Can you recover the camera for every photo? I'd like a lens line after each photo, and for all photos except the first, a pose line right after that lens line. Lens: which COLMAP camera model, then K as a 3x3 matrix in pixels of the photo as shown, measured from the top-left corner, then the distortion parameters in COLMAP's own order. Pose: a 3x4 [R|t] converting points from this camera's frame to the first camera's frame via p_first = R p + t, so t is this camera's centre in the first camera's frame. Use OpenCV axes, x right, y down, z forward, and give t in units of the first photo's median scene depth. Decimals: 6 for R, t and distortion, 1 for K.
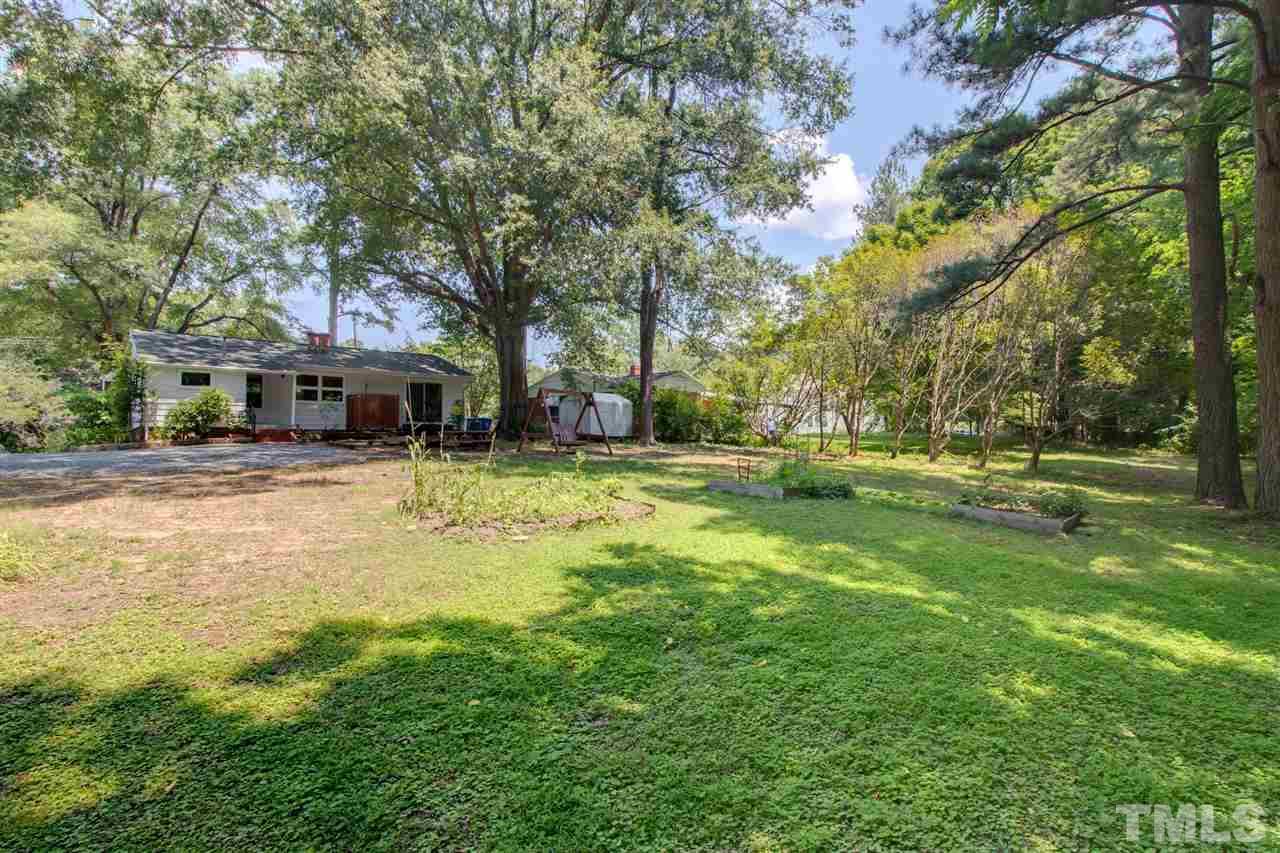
lens RADIAL K [[589.4, 0, 639.1], [0, 589.4, 421.7], [0, 0, 1]] dist [0.003382, -0.001789]
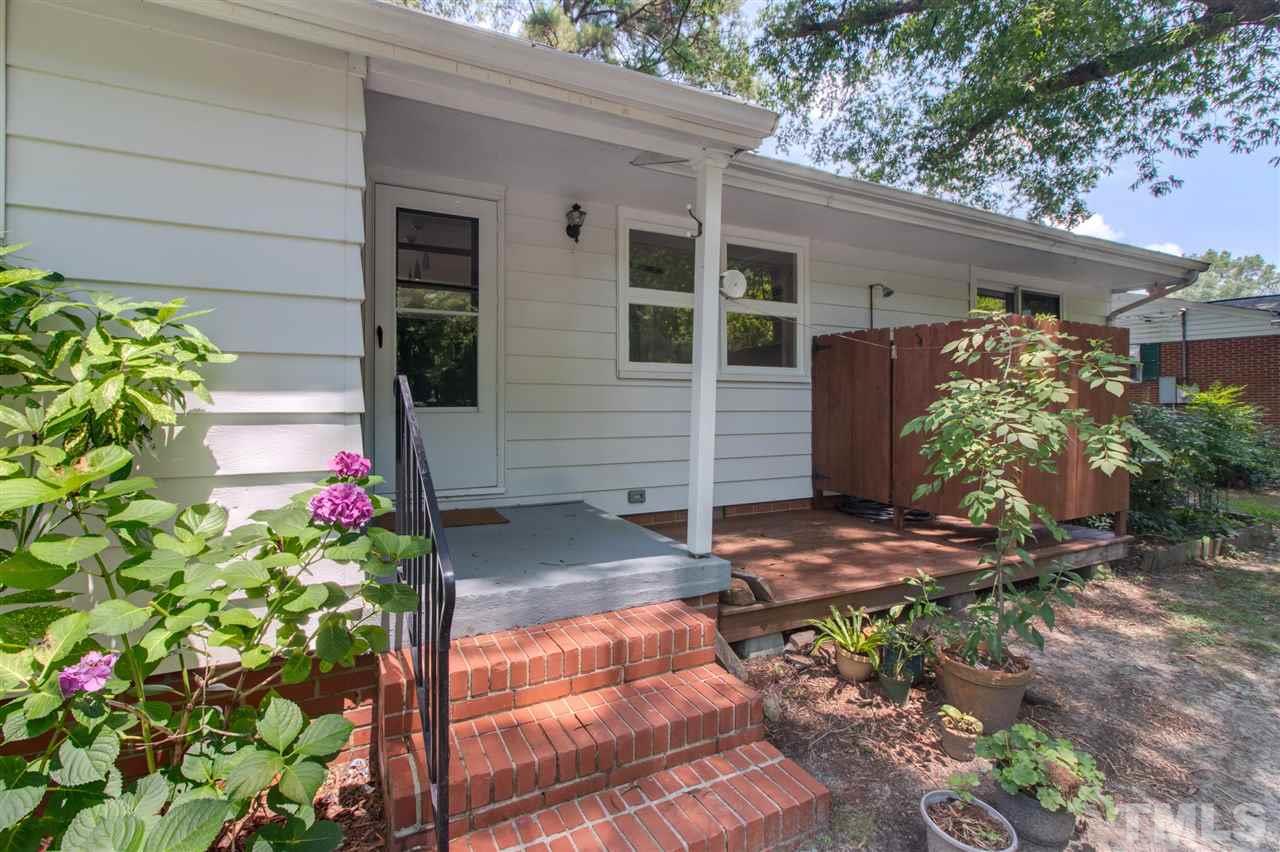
lens RADIAL K [[589.4, 0, 641.4], [0, 589.4, 414.7], [0, 0, 1]] dist [0.003382, -0.001789]
pose [[0.967477, 0.013743, -0.252585, -0.518322], [-0.000757, 0.998676, 0.051436, -0.028245], [0.252957, -0.049572, 0.966207, 0.796427]]
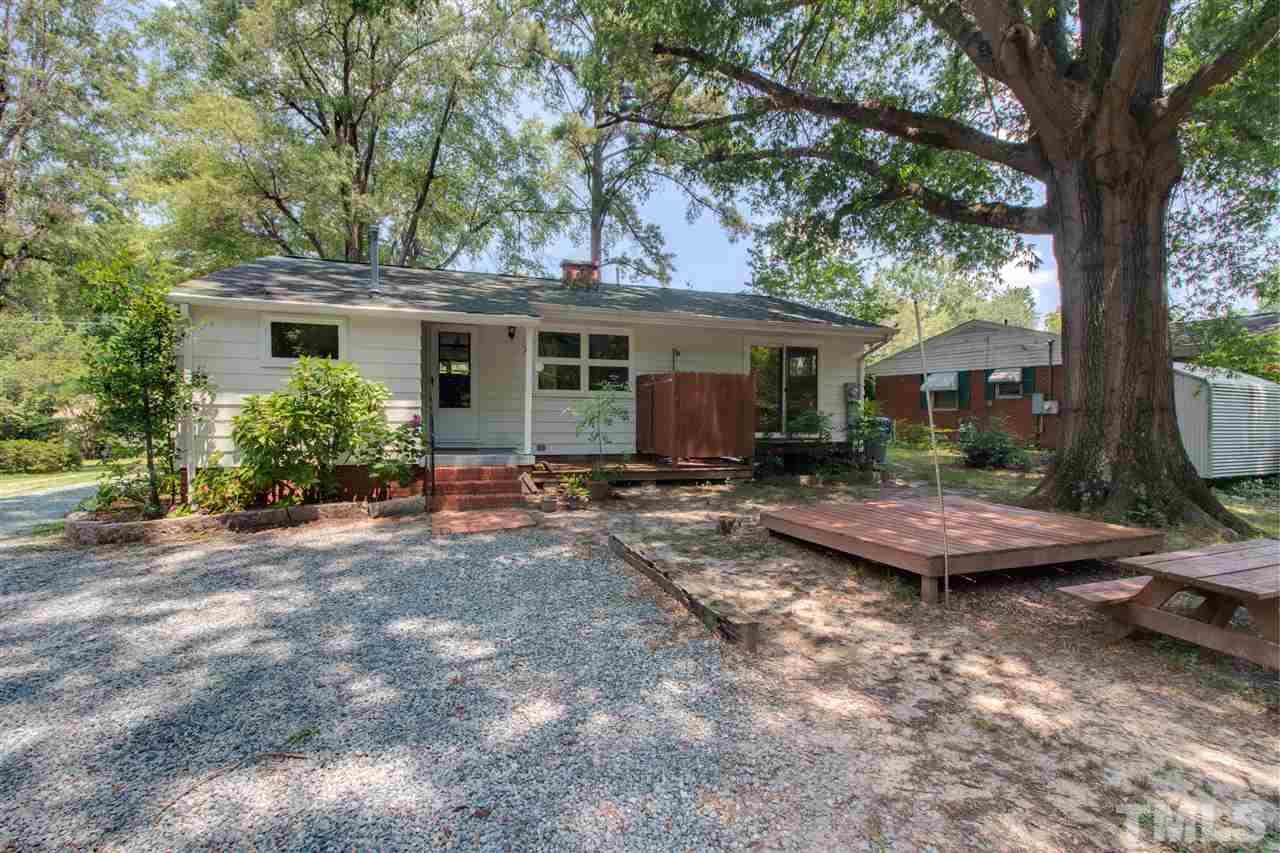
lens RADIAL K [[589.4, 0, 642.6], [0, 589.4, 425.1], [0, 0, 1]] dist [0.003382, -0.001789]
pose [[0.926646, 0.022778, -0.375245, -0.331423], [-0.004412, 0.998753, 0.049730, -0.030968], [0.375910, -0.044427, 0.925590, 0.600532]]
